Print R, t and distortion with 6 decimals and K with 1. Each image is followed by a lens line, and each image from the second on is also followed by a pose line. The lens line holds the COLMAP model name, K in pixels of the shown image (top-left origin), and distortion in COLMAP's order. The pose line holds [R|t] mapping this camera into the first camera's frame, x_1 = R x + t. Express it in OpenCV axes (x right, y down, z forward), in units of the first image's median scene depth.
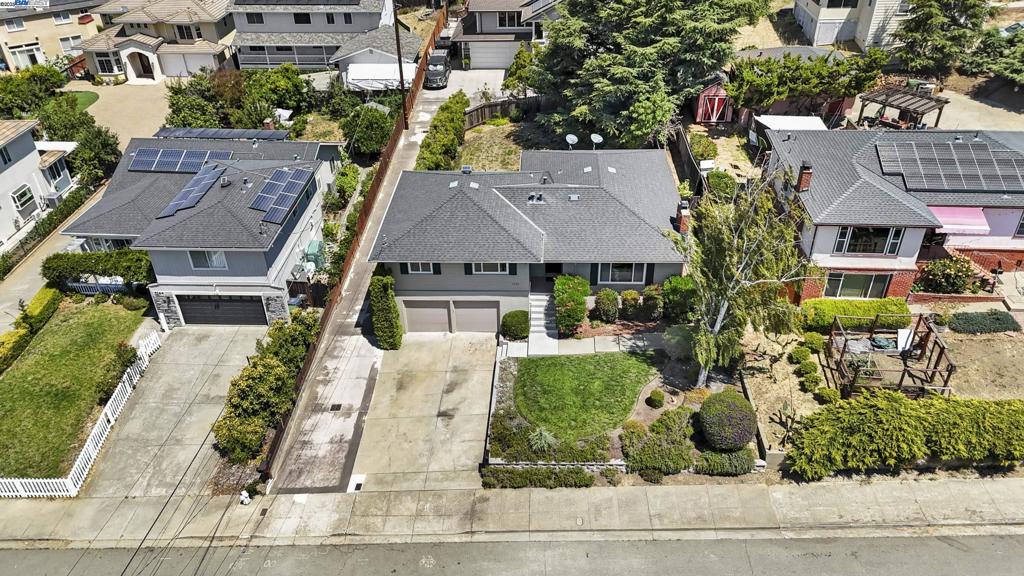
lens RADIAL K [[741.2, 0, 509.4], [0, 741.2, 289.5], [0, 0, 1]] dist [0.106279, -0.096435]
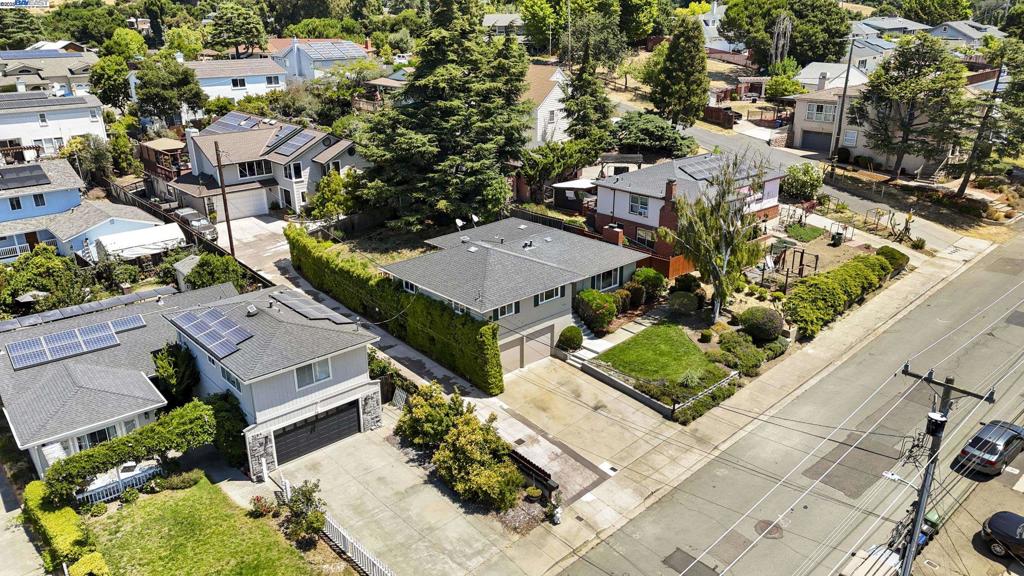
lens RADIAL K [[741.2, 0, 509.4], [0, 741.2, 289.5], [0, 0, 1]] dist [0.106279, -0.096435]
pose [[0.710019, -0.233695, 0.664273, -0.859517], [0.389047, 0.916469, -0.093420, 0.048914], [-0.586954, 0.324763, 0.741629, 0.138950]]
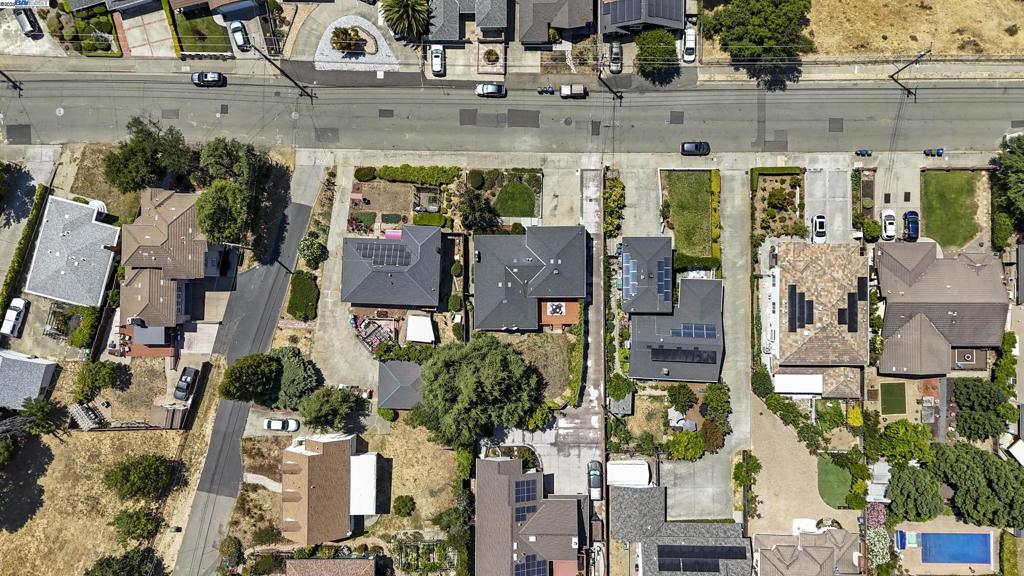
lens RADIAL K [[741.2, 0, 509.4], [0, 741.2, 289.5], [0, 0, 1]] dist [0.106279, -0.096435]
pose [[-0.998335, 0.049644, 0.029355, 0.039242], [-0.003205, -0.555964, 0.831200, -2.566530], [0.057584, 0.829722, 0.555198, -0.444326]]
